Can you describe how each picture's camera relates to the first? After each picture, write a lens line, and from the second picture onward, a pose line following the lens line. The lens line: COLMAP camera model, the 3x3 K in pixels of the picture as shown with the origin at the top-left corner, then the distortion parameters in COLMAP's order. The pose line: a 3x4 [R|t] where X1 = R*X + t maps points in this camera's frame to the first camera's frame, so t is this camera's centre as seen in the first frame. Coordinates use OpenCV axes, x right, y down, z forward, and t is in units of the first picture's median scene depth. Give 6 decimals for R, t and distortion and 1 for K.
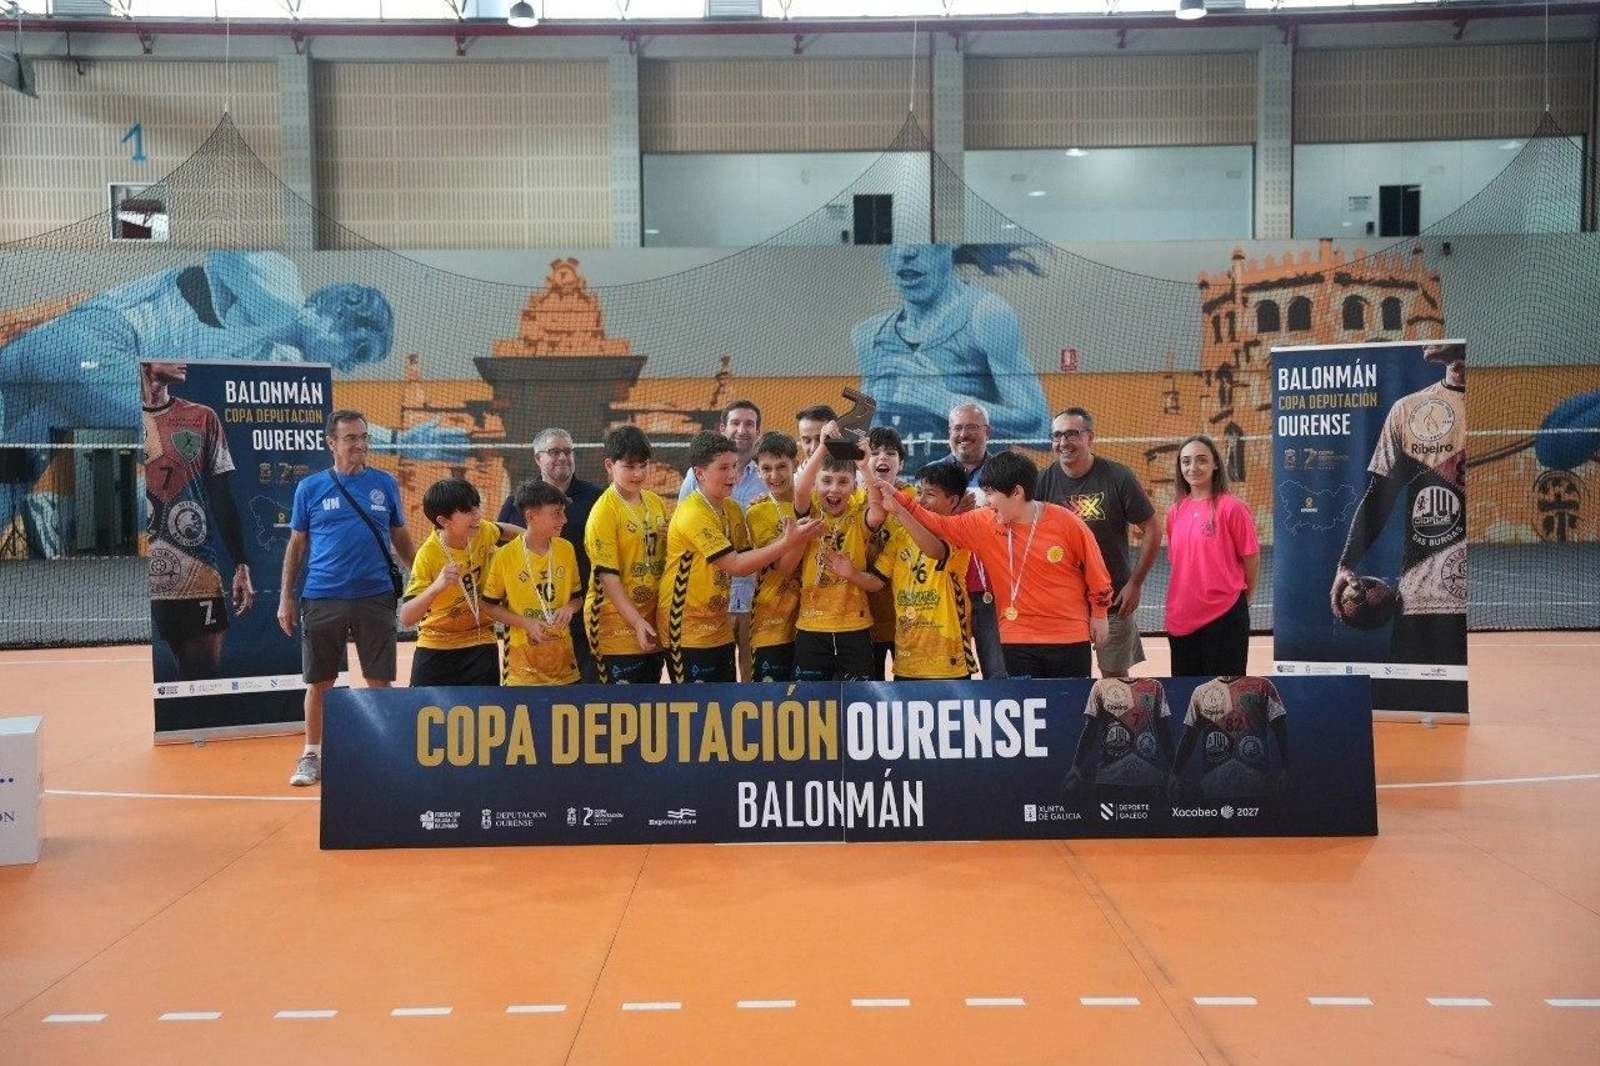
lens RADIAL K [[2407.8, 0, 799.7], [0, 2407.8, 532.9], [0, 0, 1]] dist [0.231919, 0.038461]
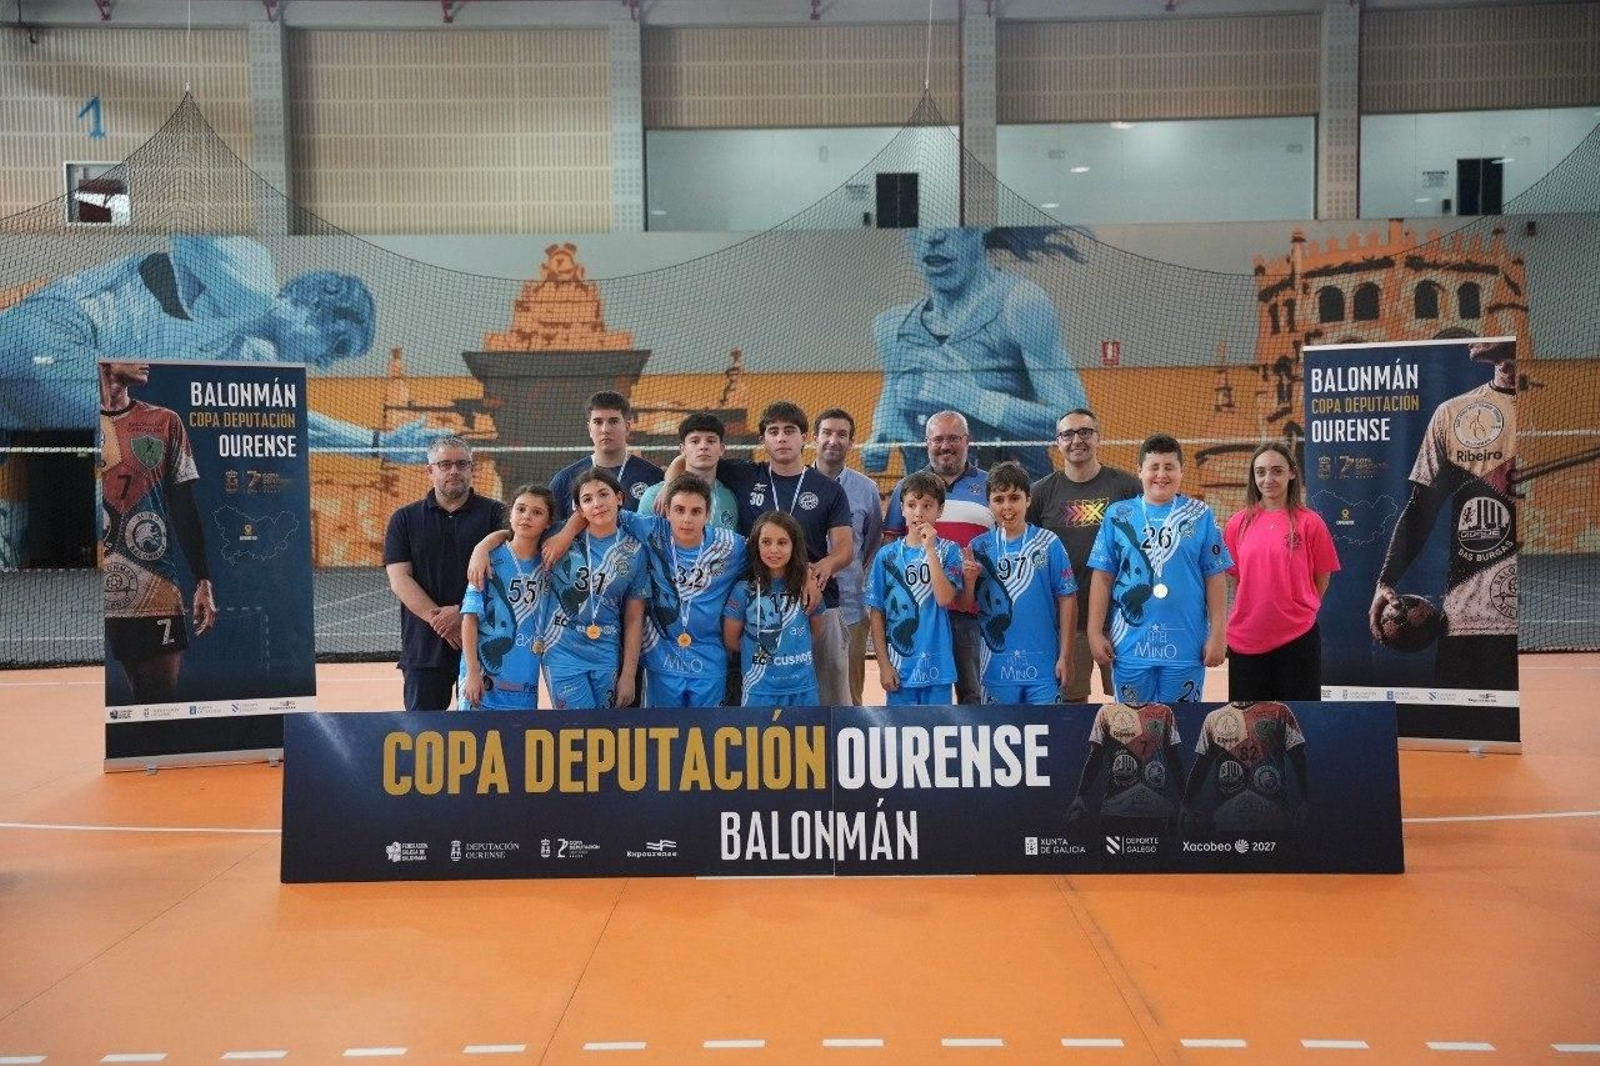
lens RADIAL K [[2702.0, 0, 792.5], [0, 2702.0, 531.1], [0, 0, 1]] dist [0.356178, 0.027577]
pose [[0.999798, -0.000094, -0.020100, 0.011594], [0.000063, 0.999999, -0.001532, -0.002717], [0.020100, 0.001530, 0.999797, -0.031781]]
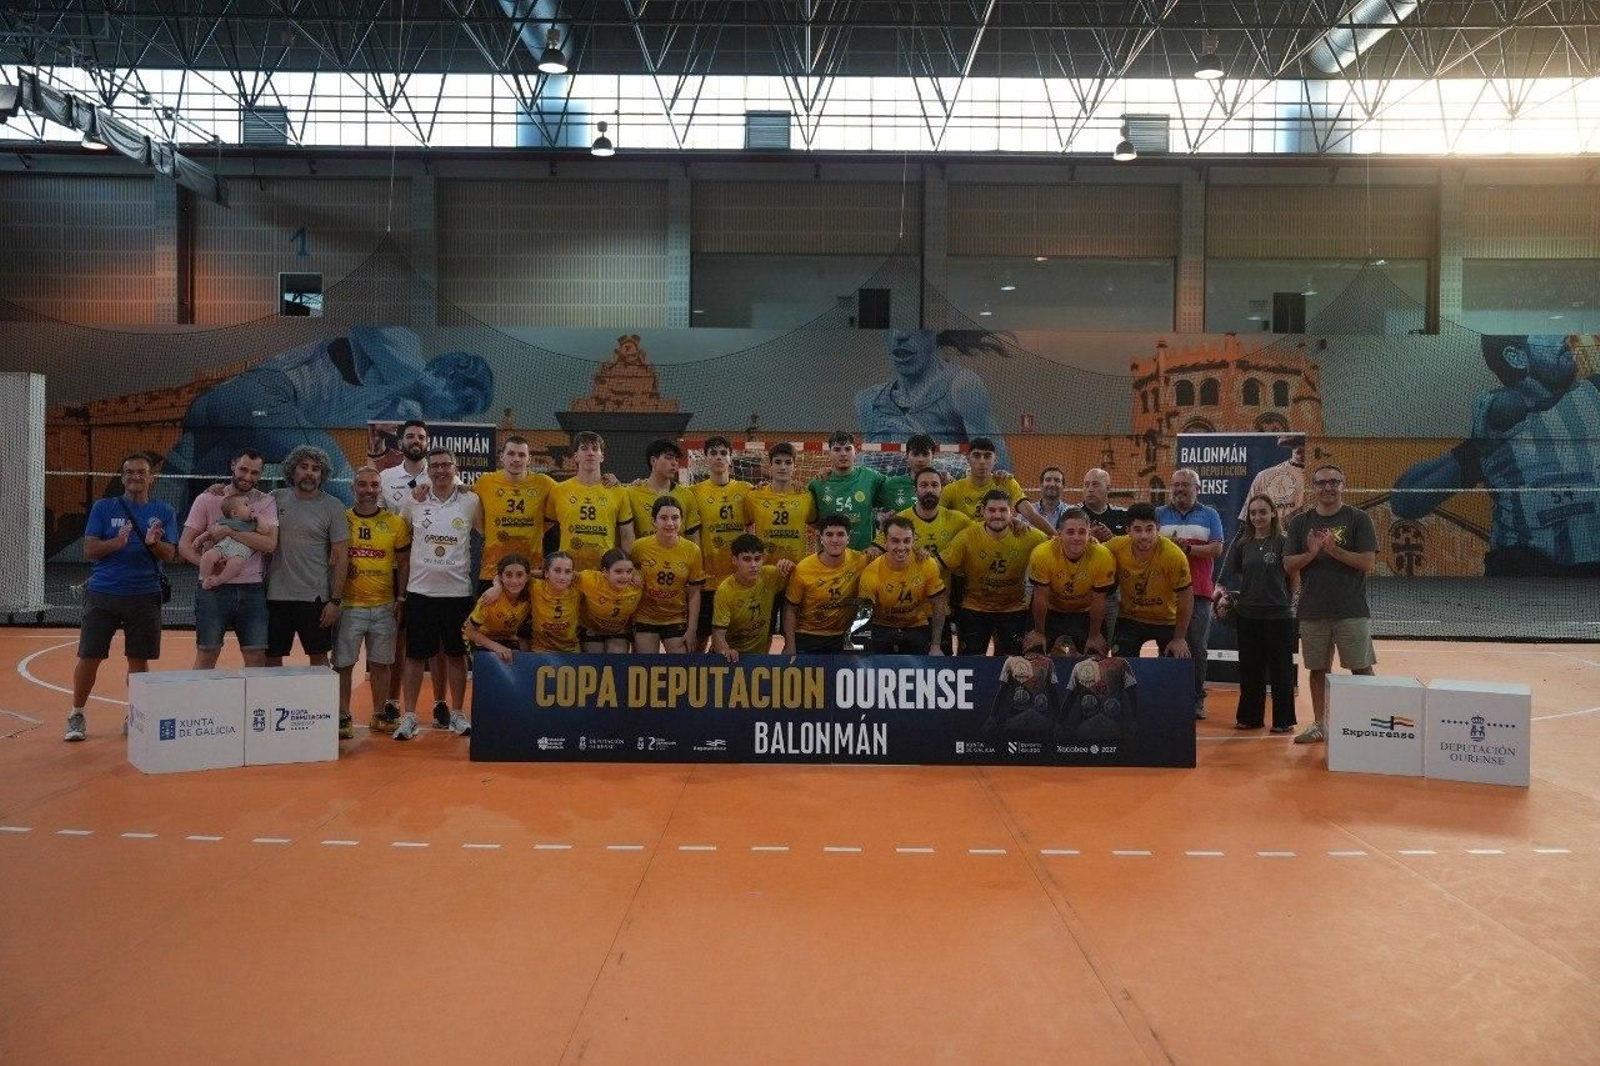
lens RADIAL K [[2229.6, 0, 796.0], [0, 2229.6, 527.9], [0, 0, 1]] dist [0.071539, 0.015086]
pose [[0.999701, 0.021621, -0.011385, 0.005392], [-0.021794, 0.999646, -0.015270, 0.003093], [0.011051, 0.015513, 0.999819, -0.162945]]
